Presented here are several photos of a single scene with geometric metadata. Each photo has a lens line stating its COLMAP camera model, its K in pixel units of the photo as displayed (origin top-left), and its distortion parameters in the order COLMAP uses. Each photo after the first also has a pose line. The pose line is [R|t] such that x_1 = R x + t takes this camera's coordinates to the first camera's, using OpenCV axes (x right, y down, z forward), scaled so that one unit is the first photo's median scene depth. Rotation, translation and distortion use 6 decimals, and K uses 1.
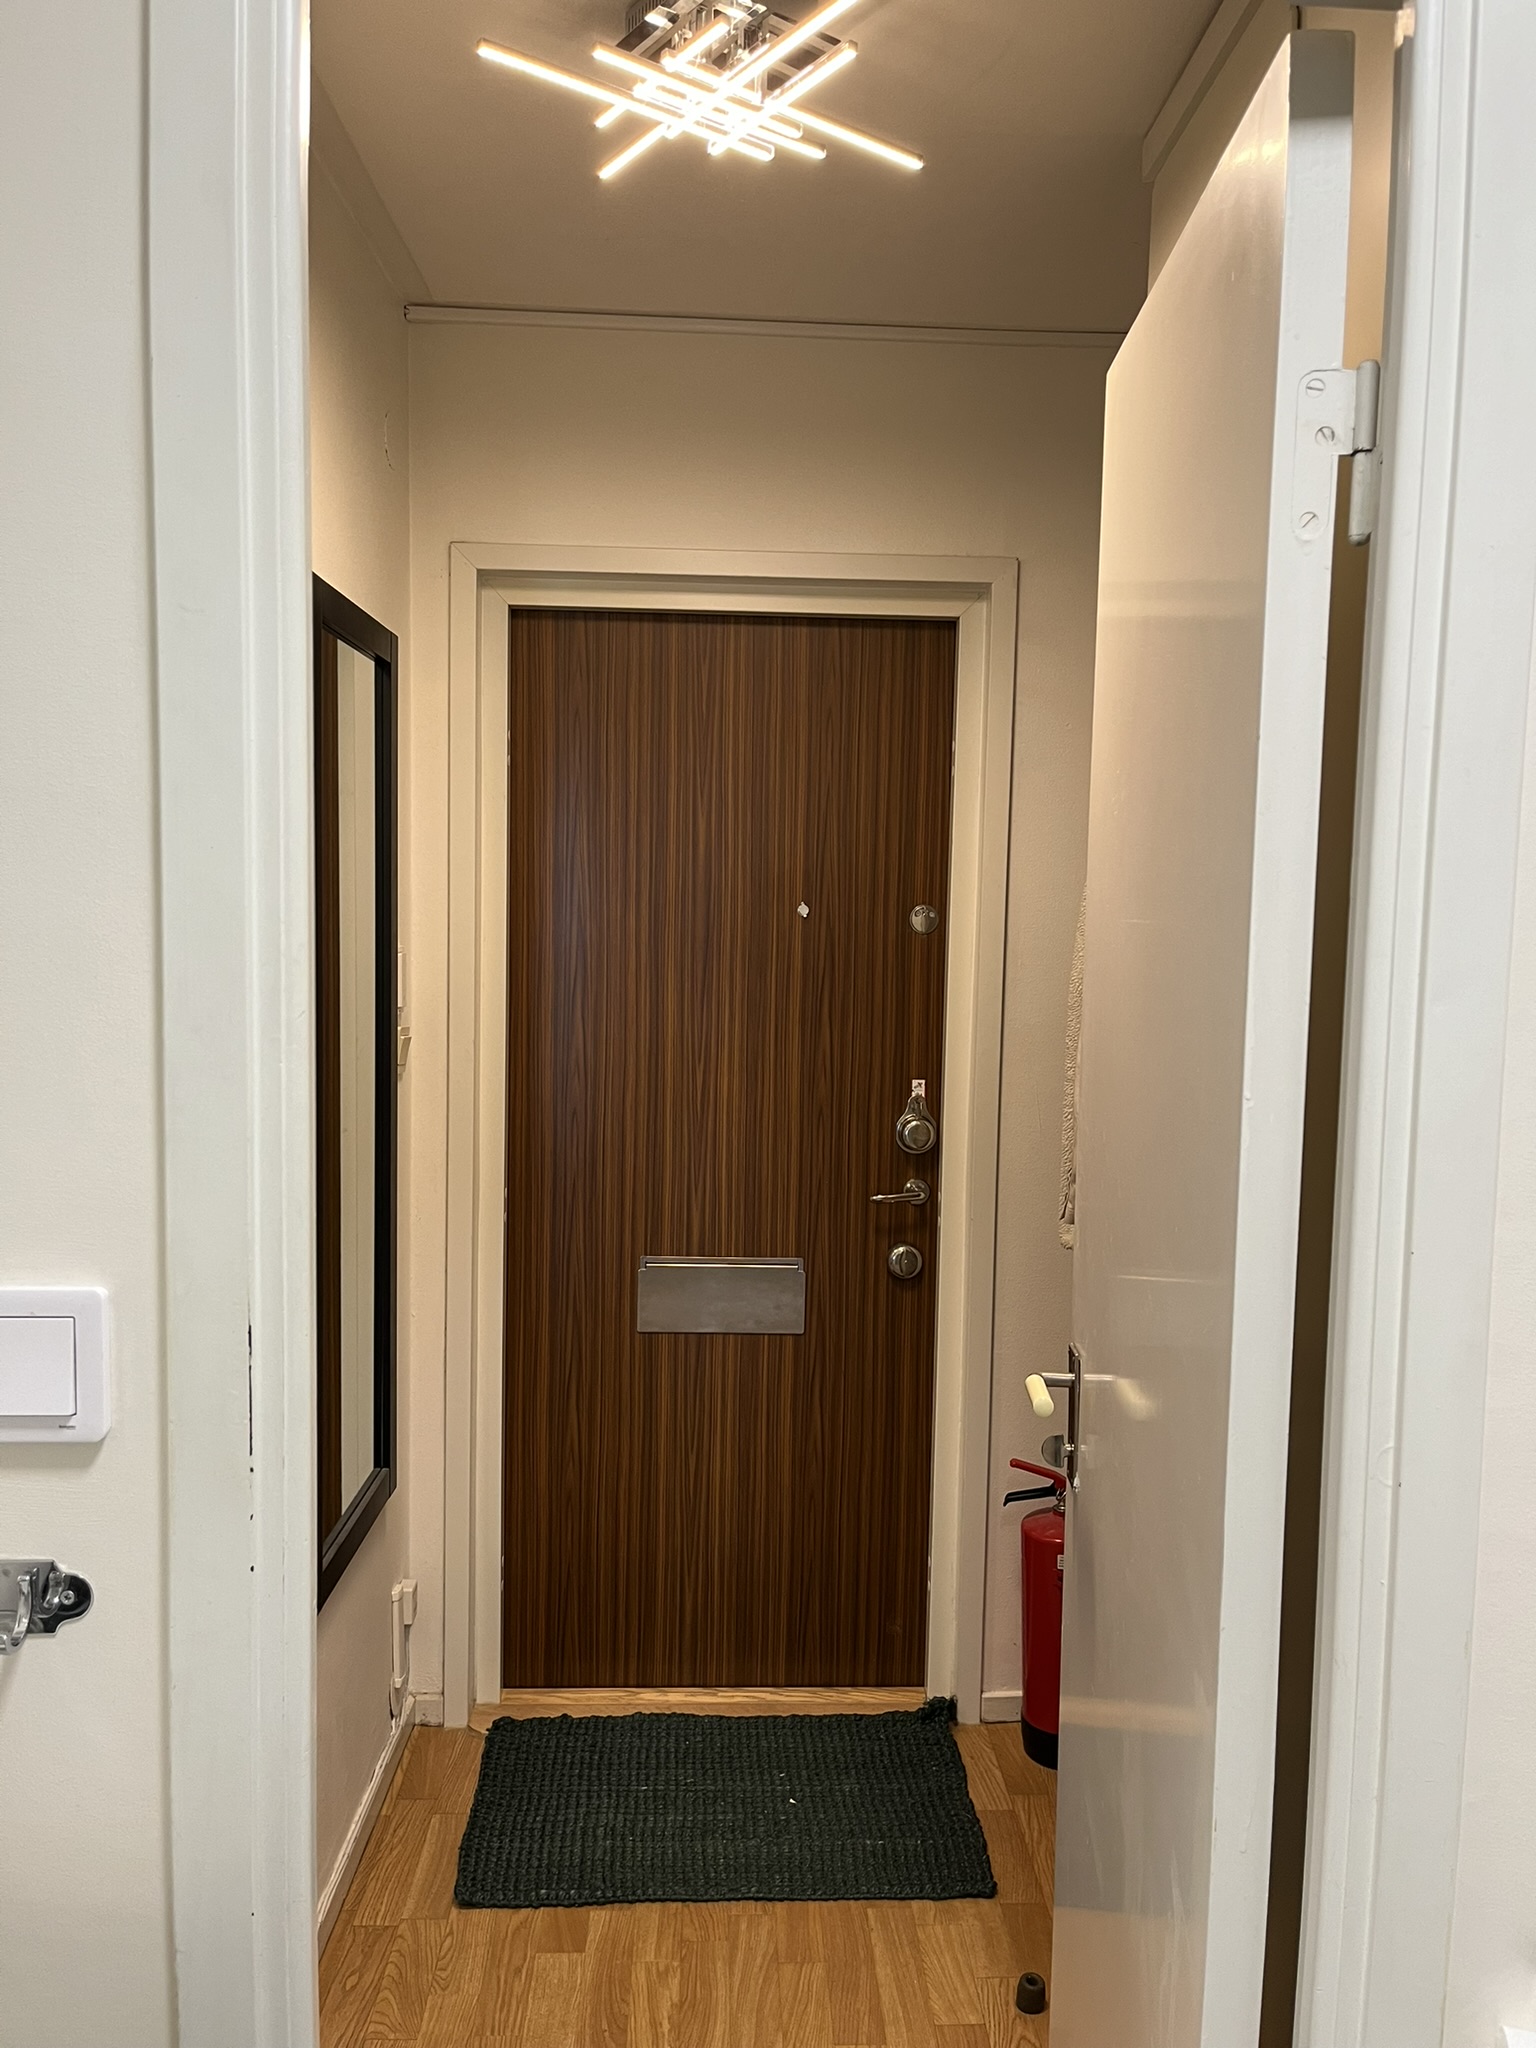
lens RADIAL K [[1566.0, 0, 759.3], [0, 1566.0, 1029.3], [0, 0, 1]] dist [0.064254, -0.072585]
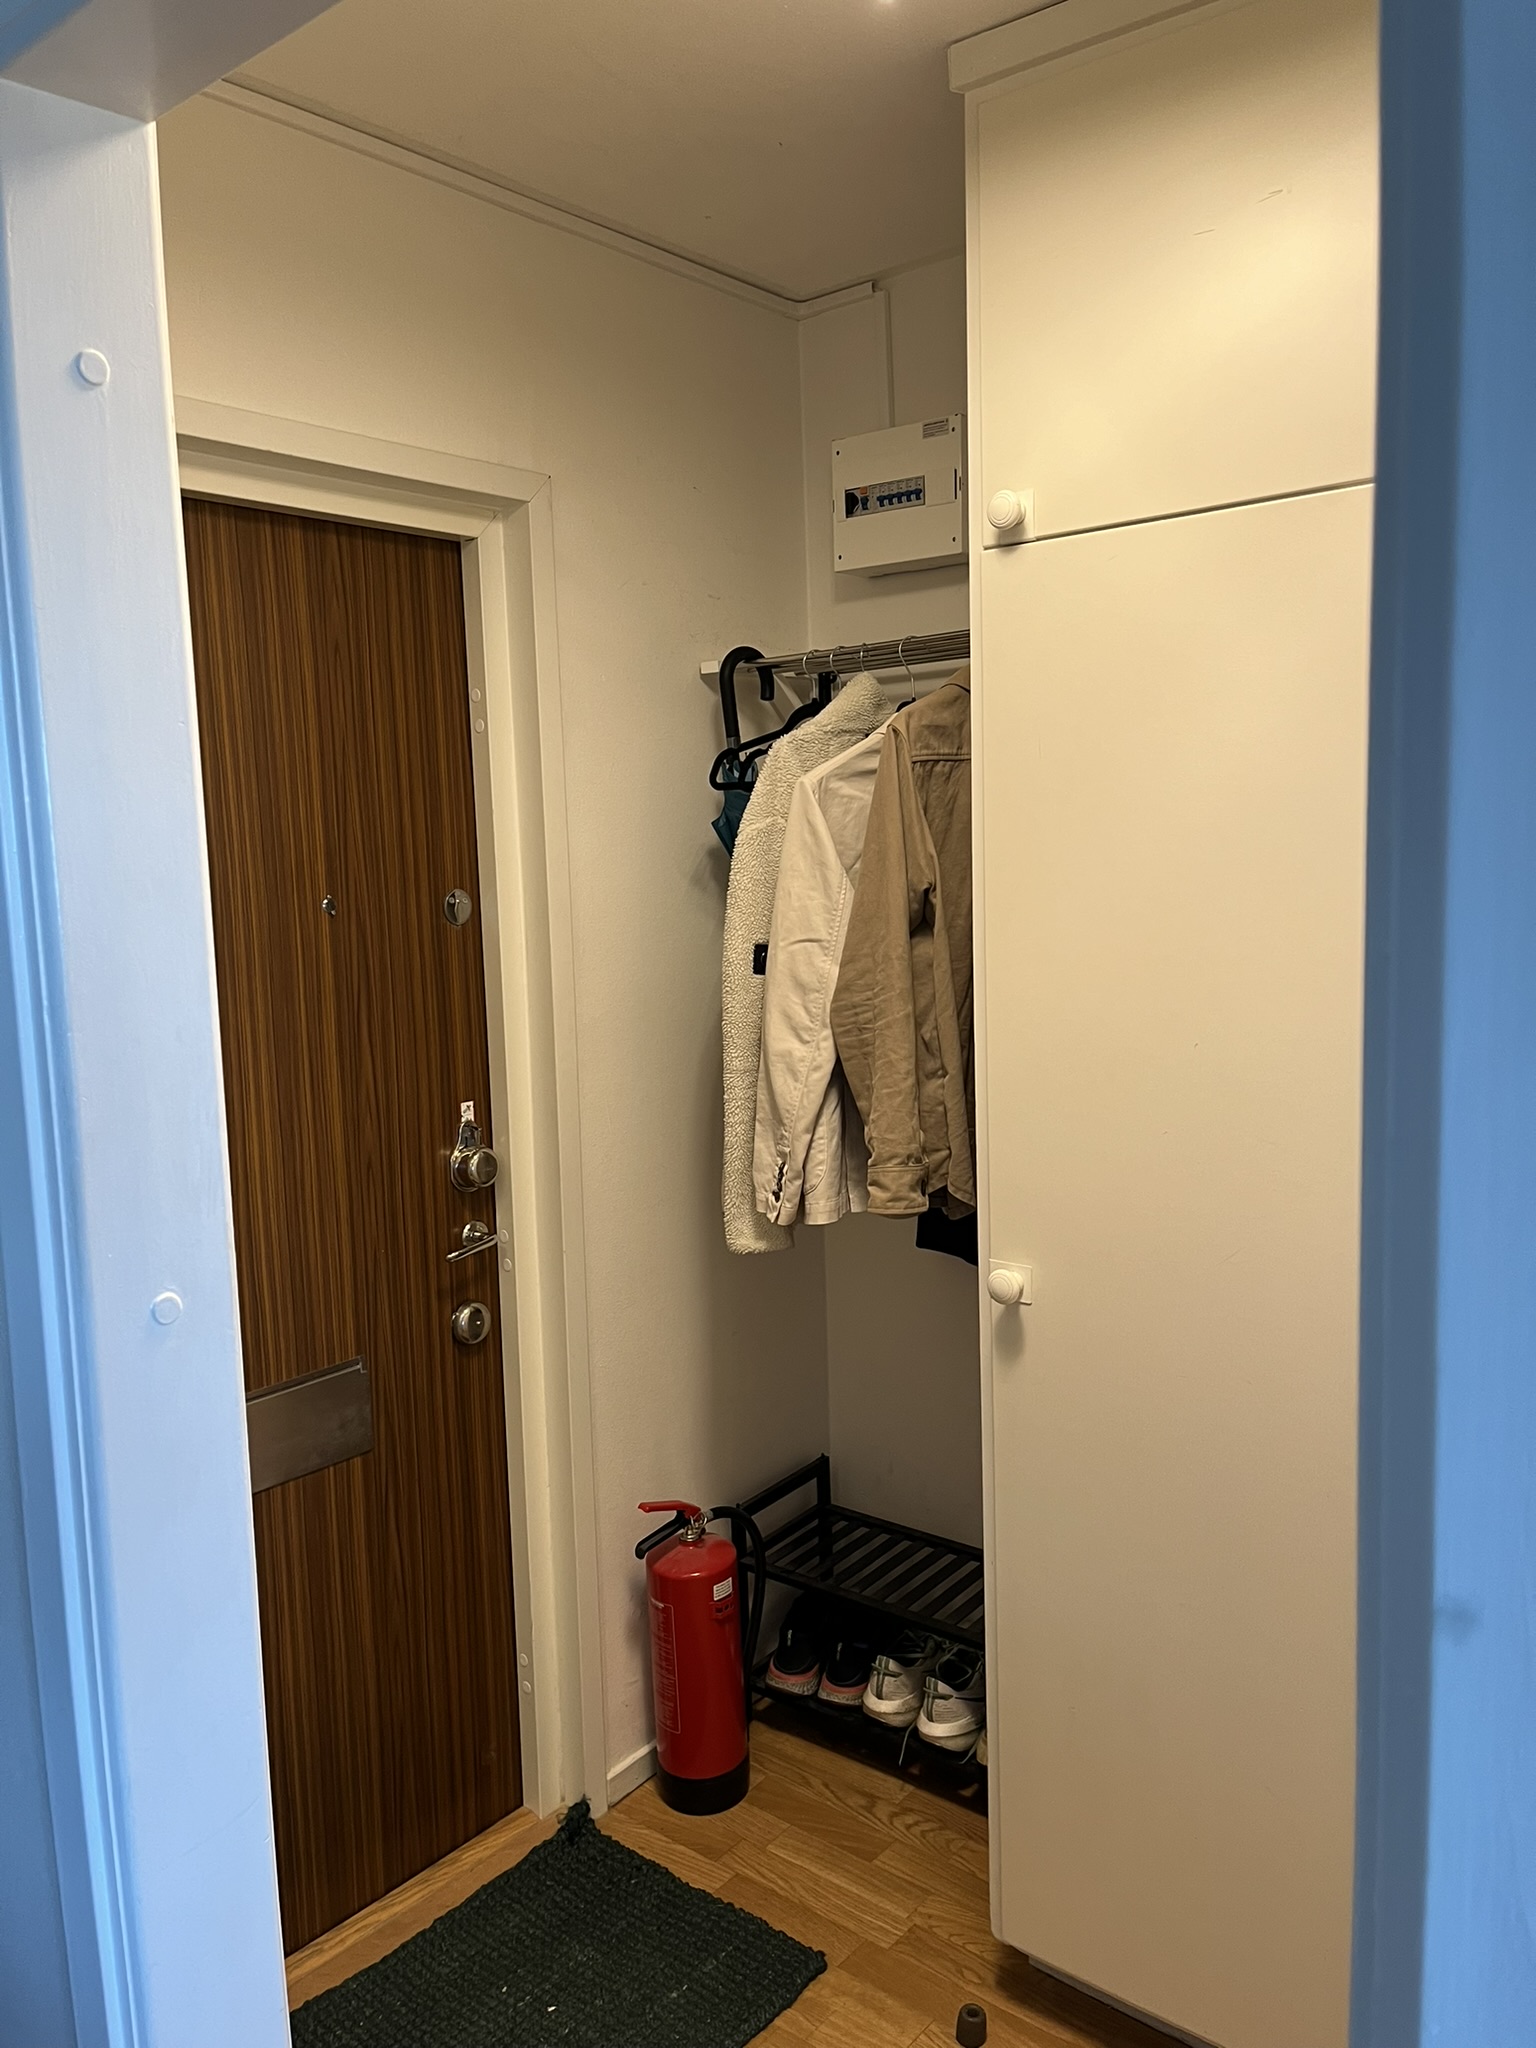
lens RADIAL K [[1566.0, 0, 759.3], [0, 1566.0, 1029.3], [0, 0, 1]] dist [0.064254, -0.072585]
pose [[0.650827, -0.123626, 0.749094, -0.412851], [0.102794, 0.991917, 0.074390, -0.051415], [-0.752235, 0.028587, 0.658274, 0.339035]]
